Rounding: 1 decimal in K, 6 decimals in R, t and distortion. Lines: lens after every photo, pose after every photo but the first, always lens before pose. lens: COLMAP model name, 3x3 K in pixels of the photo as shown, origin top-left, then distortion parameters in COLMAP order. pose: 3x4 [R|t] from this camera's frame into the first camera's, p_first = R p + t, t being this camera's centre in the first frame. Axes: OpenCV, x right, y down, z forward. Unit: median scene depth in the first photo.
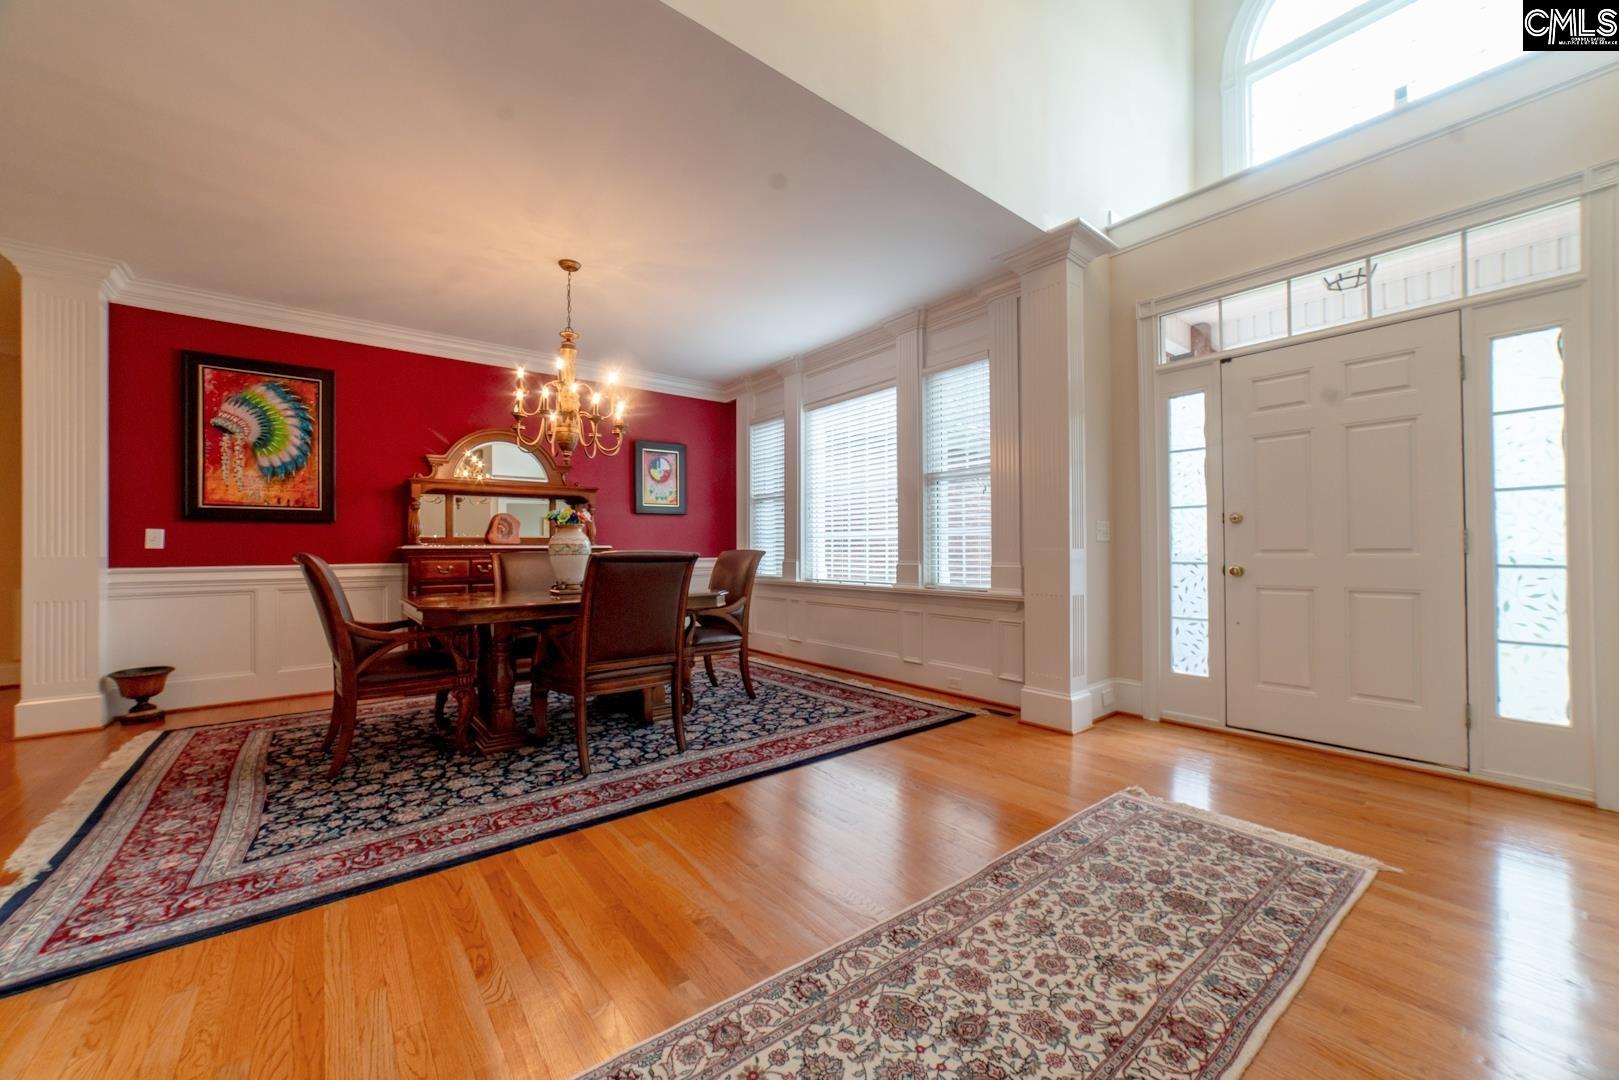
lens RADIAL K [[616.7, 0, 799.1], [0, 616.7, 542.8], [0, 0, 1]] dist [-0.011646, 0.003943]
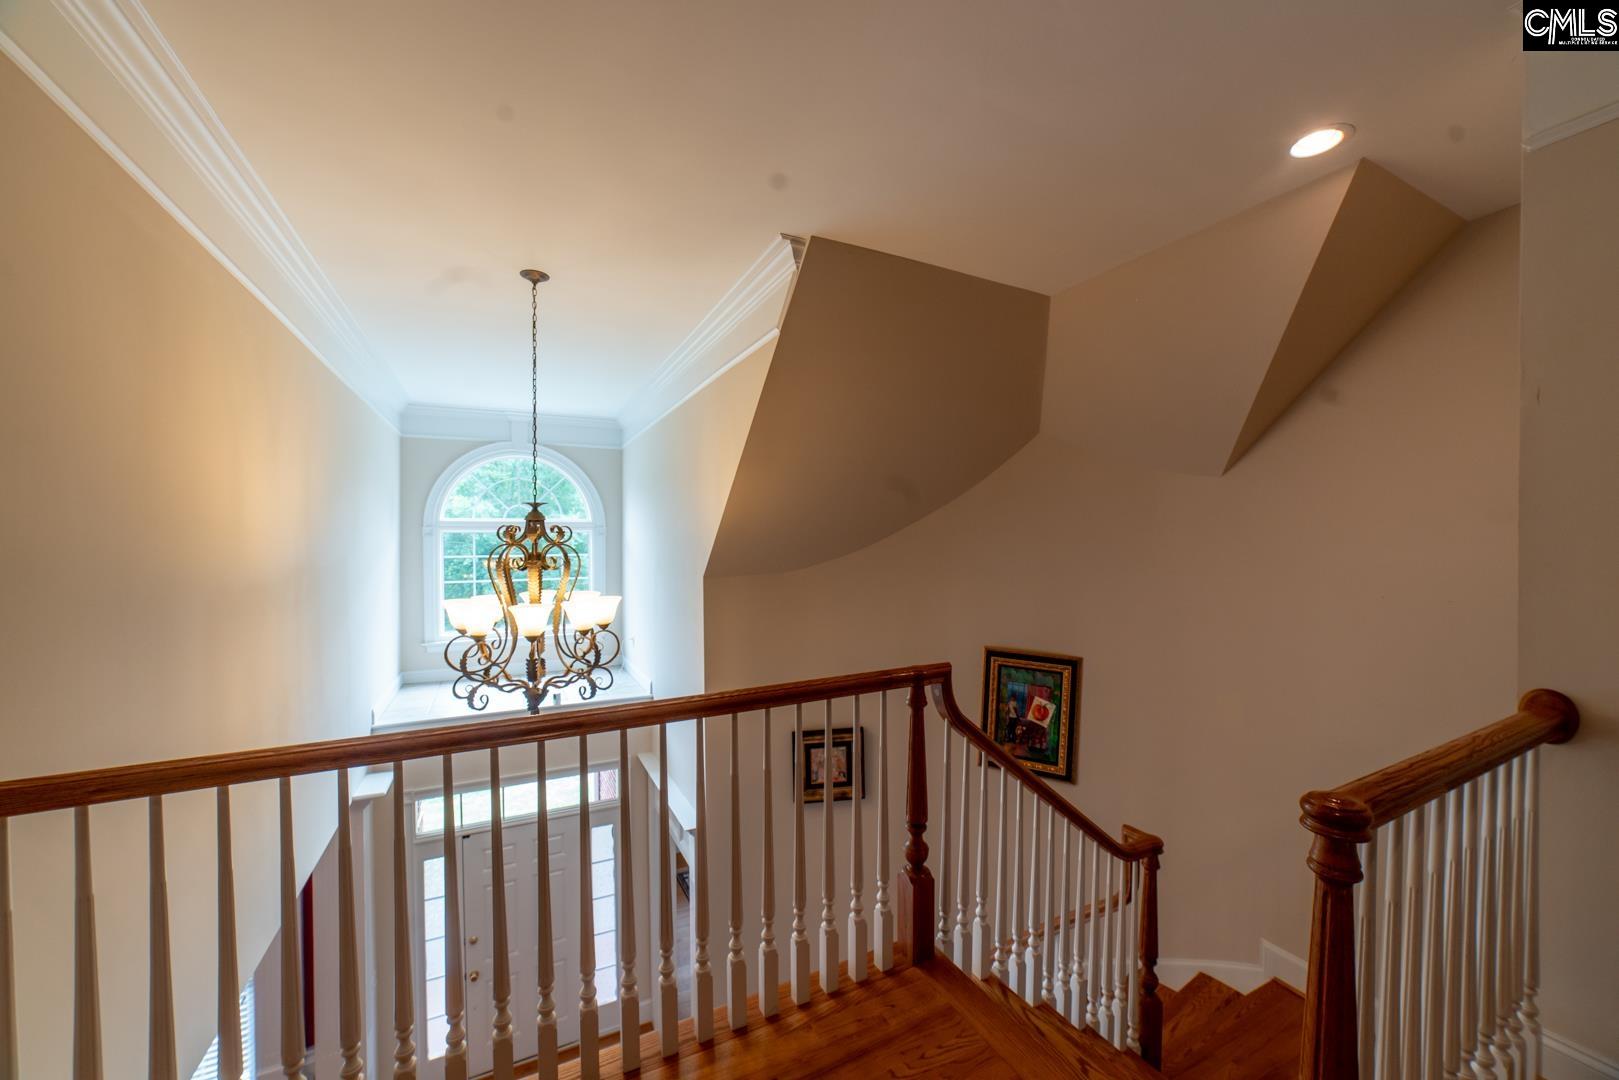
lens RADIAL K [[616.7, 0, 809.9], [0, 616.7, 547.0], [0, 0, 1]] dist [-0.011646, 0.003943]
pose [[0.211451, -0.006727, 0.977366, -0.558972], [-0.013201, 0.999865, 0.009738, -0.997764], [-0.977300, -0.014962, 0.211333, -0.111660]]
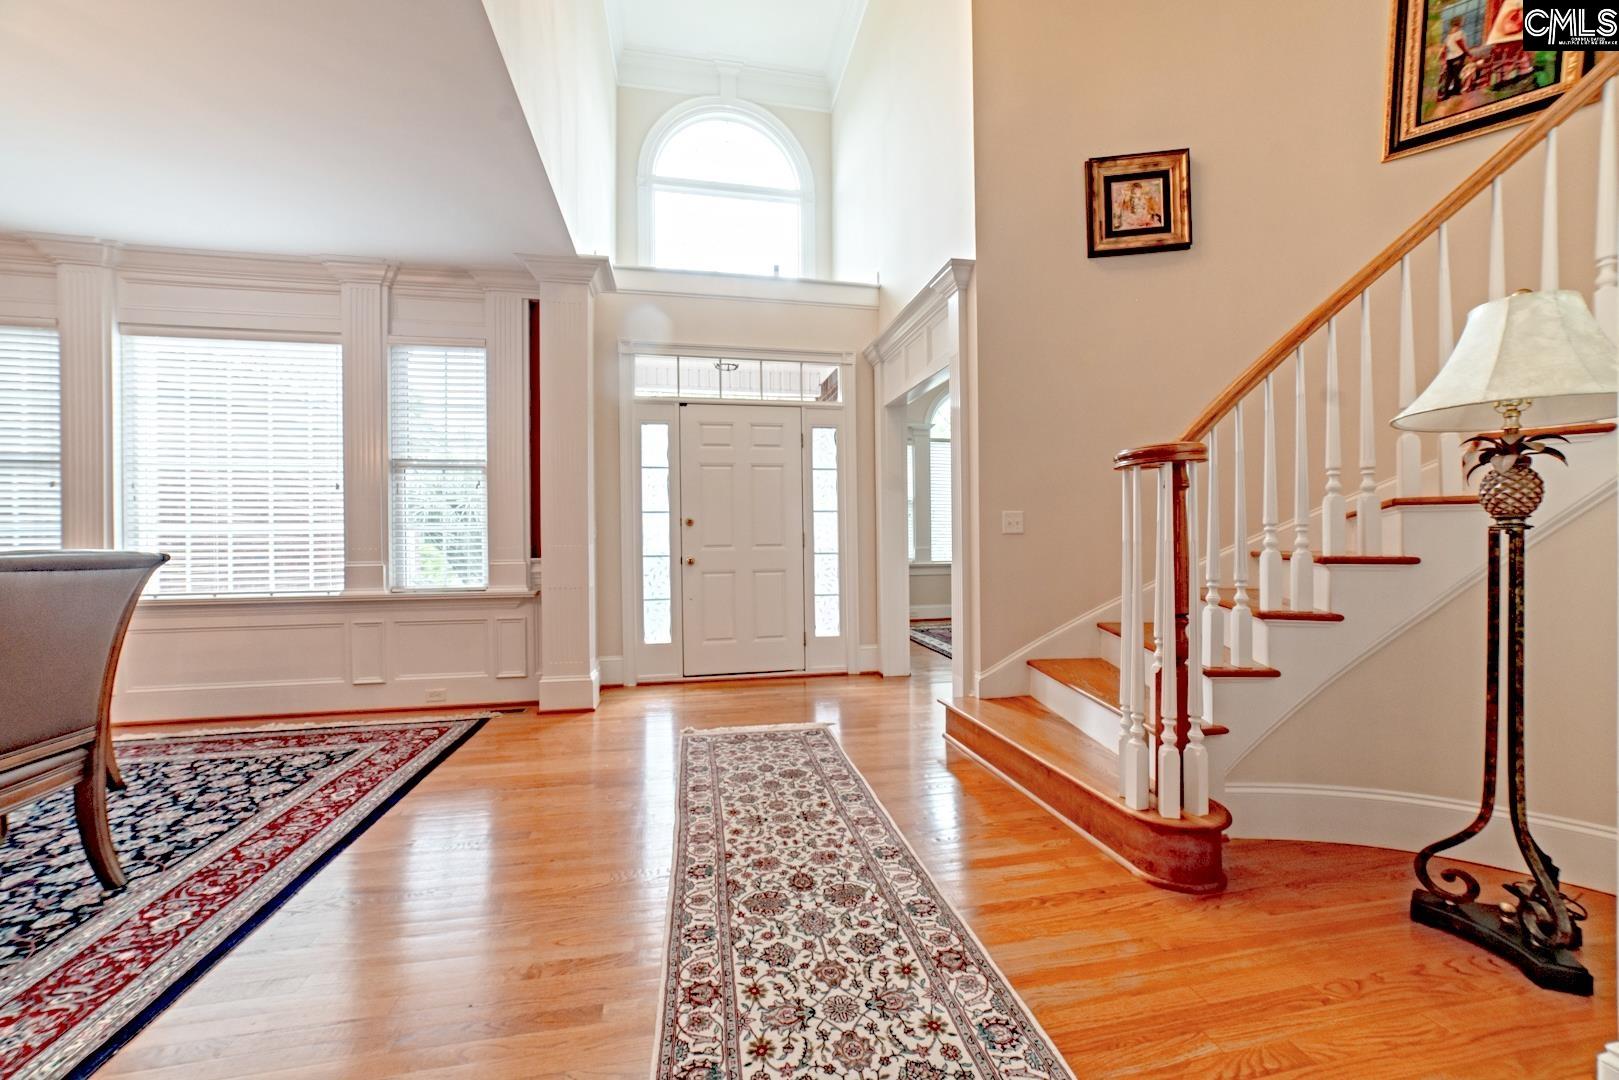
lens RADIAL K [[616.7, 0, 808.9], [0, 616.7, 544.2], [0, 0, 1]] dist [-0.011646, 0.003943]
pose [[0.463412, -0.001045, 0.886142, -0.370012], [-0.003024, 0.999992, 0.002760, 0.003165], [-0.886138, -0.003959, 0.463405, 0.125742]]
